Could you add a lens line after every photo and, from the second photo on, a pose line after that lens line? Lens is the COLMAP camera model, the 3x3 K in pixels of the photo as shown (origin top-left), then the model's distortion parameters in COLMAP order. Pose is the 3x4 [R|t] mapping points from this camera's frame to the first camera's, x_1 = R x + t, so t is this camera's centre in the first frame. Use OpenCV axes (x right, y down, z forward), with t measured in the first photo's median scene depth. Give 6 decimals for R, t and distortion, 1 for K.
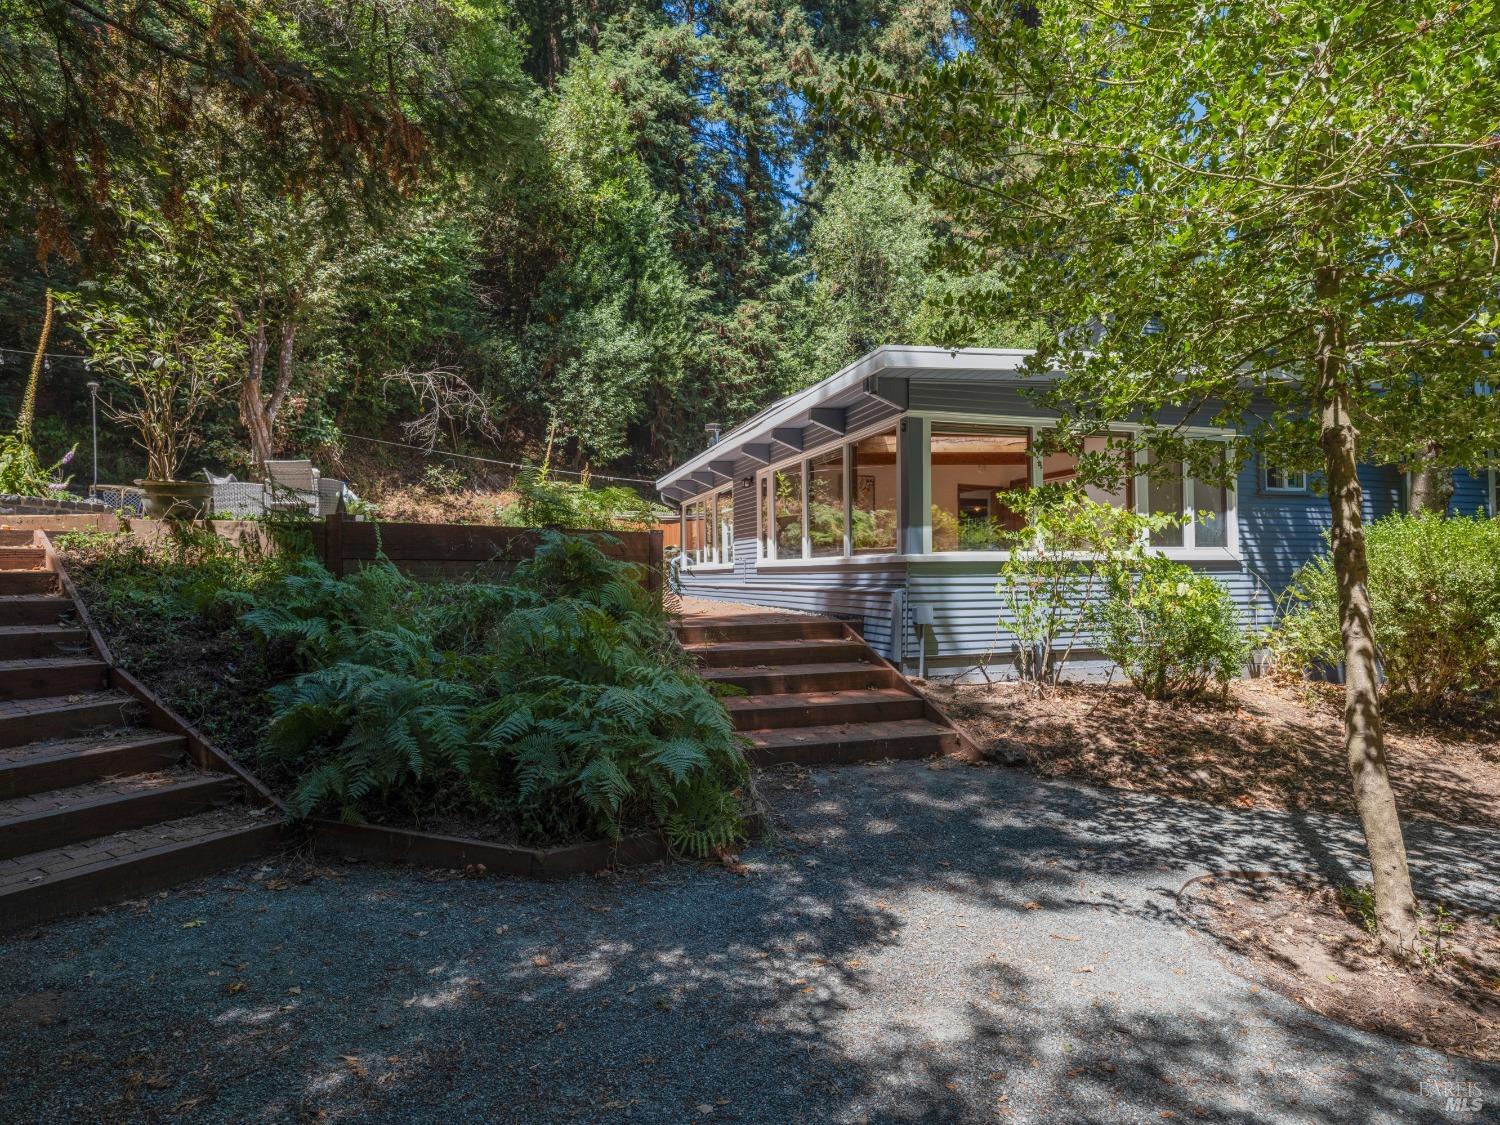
lens RADIAL K [[799.7, 0, 749.8], [0, 799.7, 568.5], [0, 0, 1]] dist [0.004987, -0.005404]
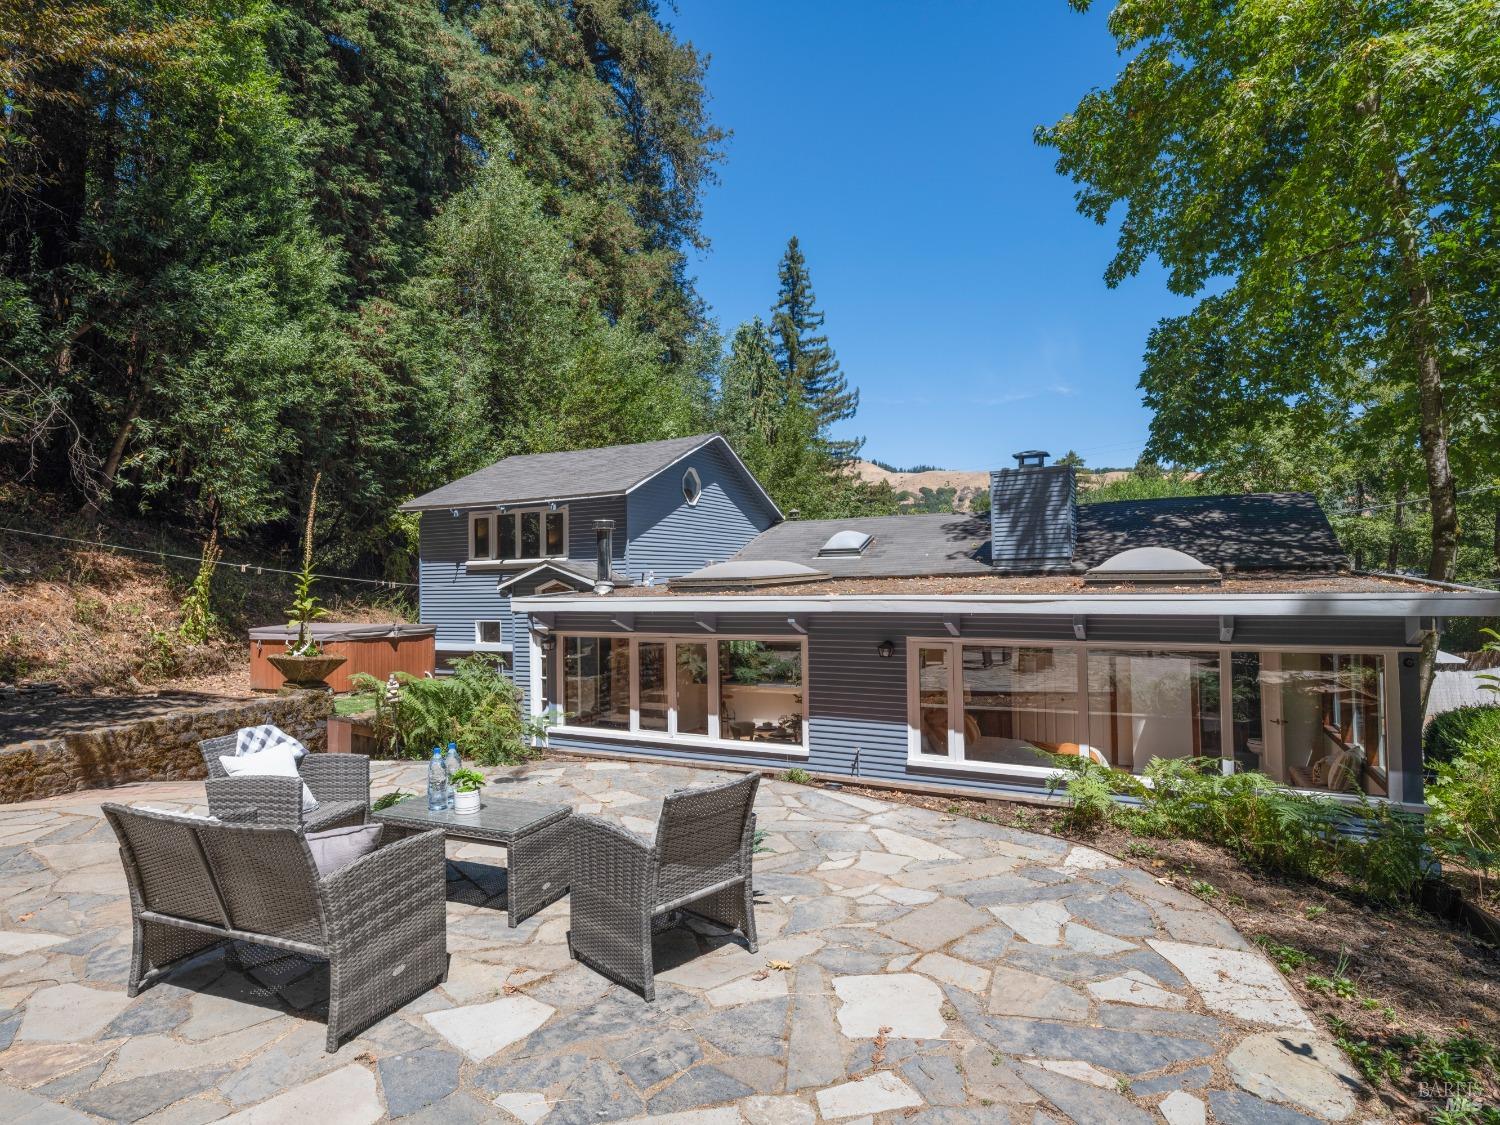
lens RADIAL K [[799.7, 0, 748.6], [0, 799.7, 564.5], [0, 0, 1]] dist [0.004987, -0.005404]
pose [[0.706850, 0.017582, 0.707145, -0.818198], [-0.000499, 0.999703, -0.024358, -0.223514], [-0.707364, 0.016865, 0.706648, 0.742654]]
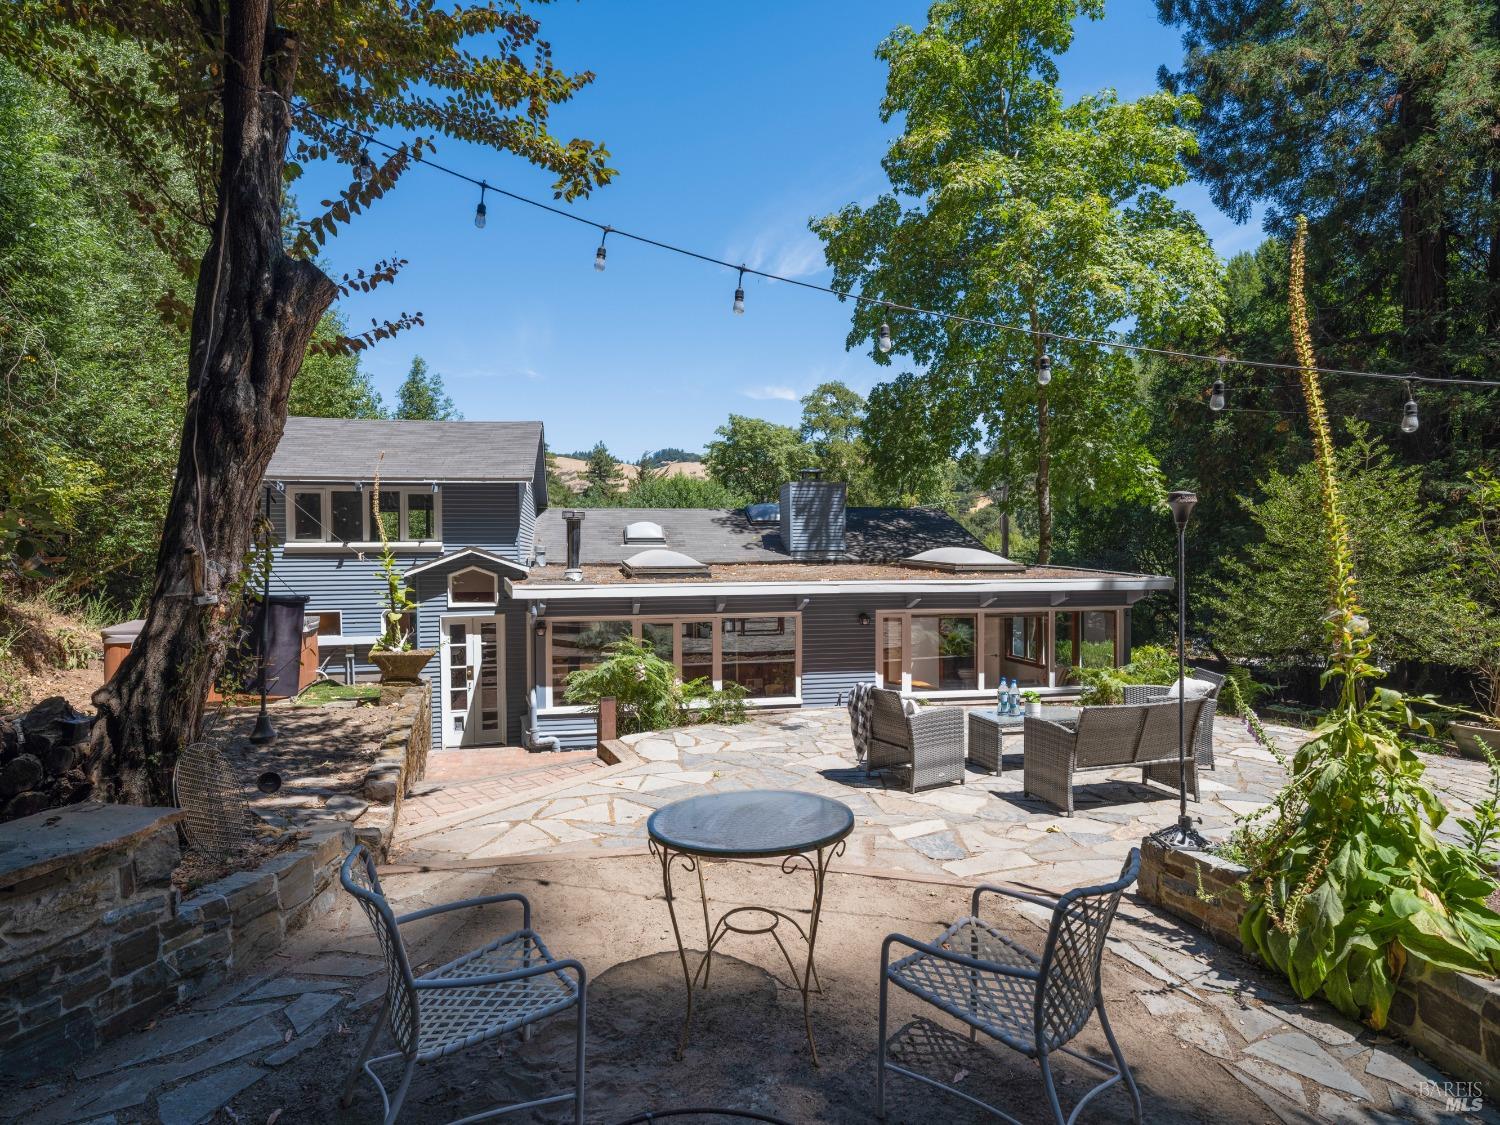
lens RADIAL K [[799.7, 0, 755.5], [0, 799.7, 581.5], [0, 0, 1]] dist [0.004987, -0.005404]
pose [[0.110818, -0.019956, 0.993640, -1.386507], [-0.005163, 0.999773, 0.020655, -0.235179], [-0.993827, -0.007419, 0.110689, 1.354155]]
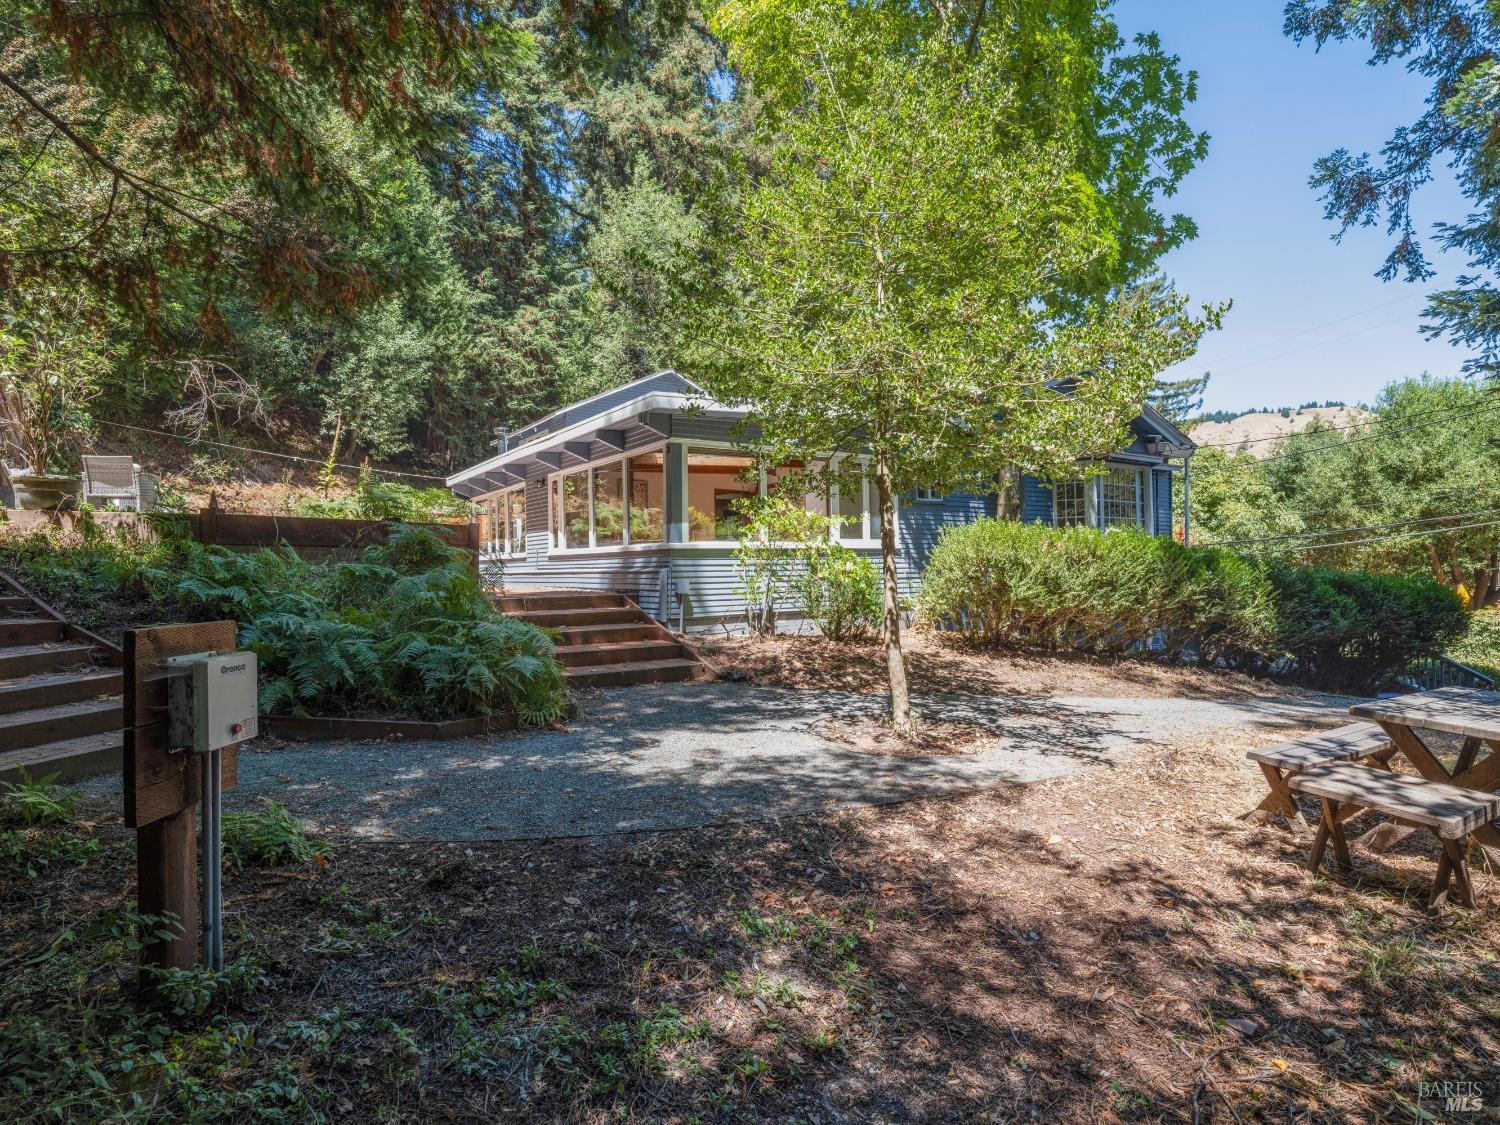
lens RADIAL K [[799.7, 0, 751.7], [0, 799.7, 563.4], [0, 0, 1]] dist [0.004987, -0.005404]
pose [[0.960222, -0.003686, 0.279214, -0.041622], [0.003784, 0.999993, 0.000188, 0.013653], [-0.279213, 0.000875, 0.960229, -0.281646]]
